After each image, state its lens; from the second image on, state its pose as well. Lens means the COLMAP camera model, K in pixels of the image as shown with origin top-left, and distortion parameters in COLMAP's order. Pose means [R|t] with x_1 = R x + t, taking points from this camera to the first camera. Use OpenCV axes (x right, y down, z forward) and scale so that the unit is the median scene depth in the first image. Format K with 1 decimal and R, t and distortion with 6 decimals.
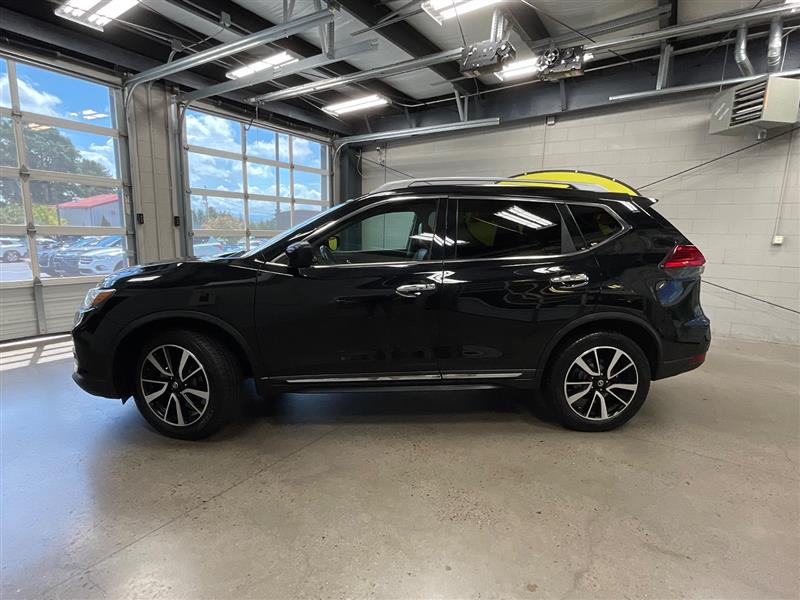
lens RADIAL K [[417.2, 0, 401.4], [0, 417.2, 300.8], [0, 0, 1]] dist [-0.018654, 0.012610]
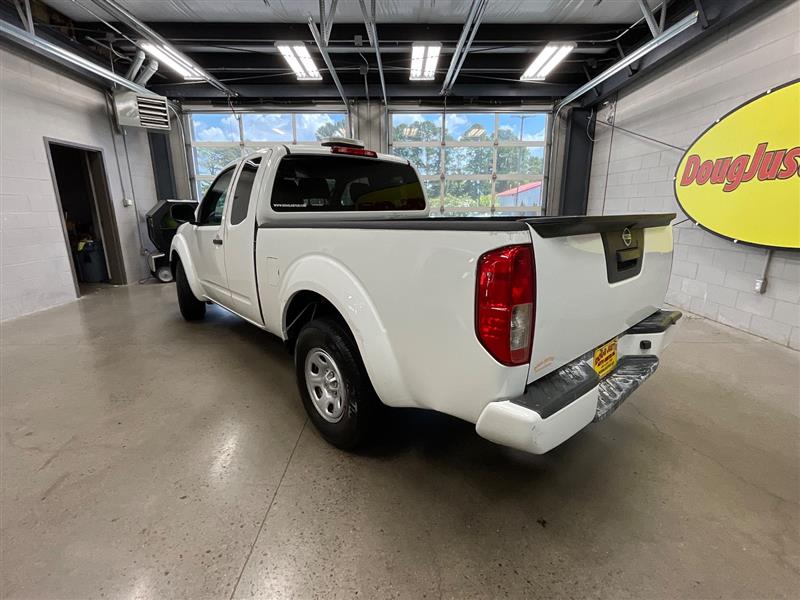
lens RADIAL K [[377.2, 0, 401.6], [0, 377.2, 300.4], [0, 0, 1]] dist [-0.020019, 0.013687]
pose [[0.560697, 0.171955, -0.809969, 0.601691], [-0.118703, 0.984788, 0.126898, -0.036686], [0.819469, 0.024994, 0.572579, 0.375556]]
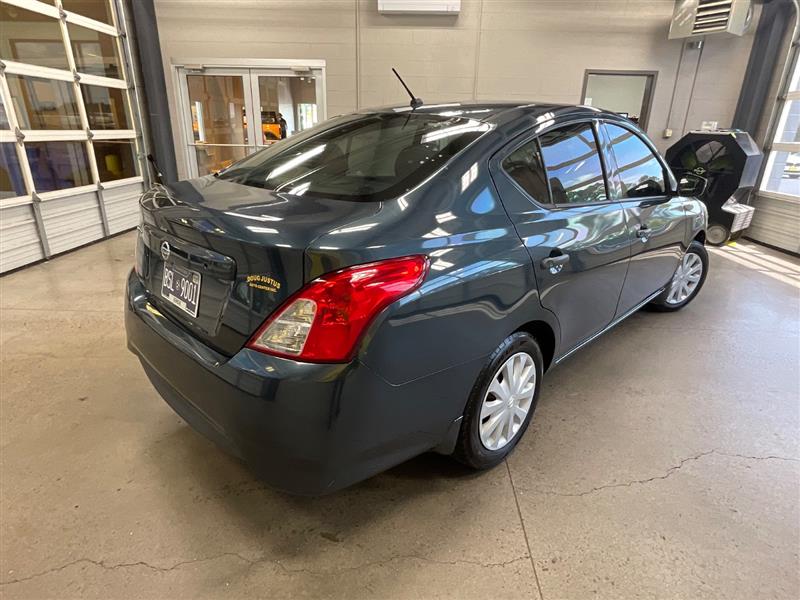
lens RADIAL K [[464.1, 0, 401.1], [0, 464.1, 300.2], [0, 0, 1]] dist [-0.025342, 0.020364]
pose [[-0.849738, 0.140693, -0.508086, 0.414294], [-0.130720, 0.877413, 0.461582, -0.168901], [0.510743, 0.458641, -0.727180, 1.054733]]
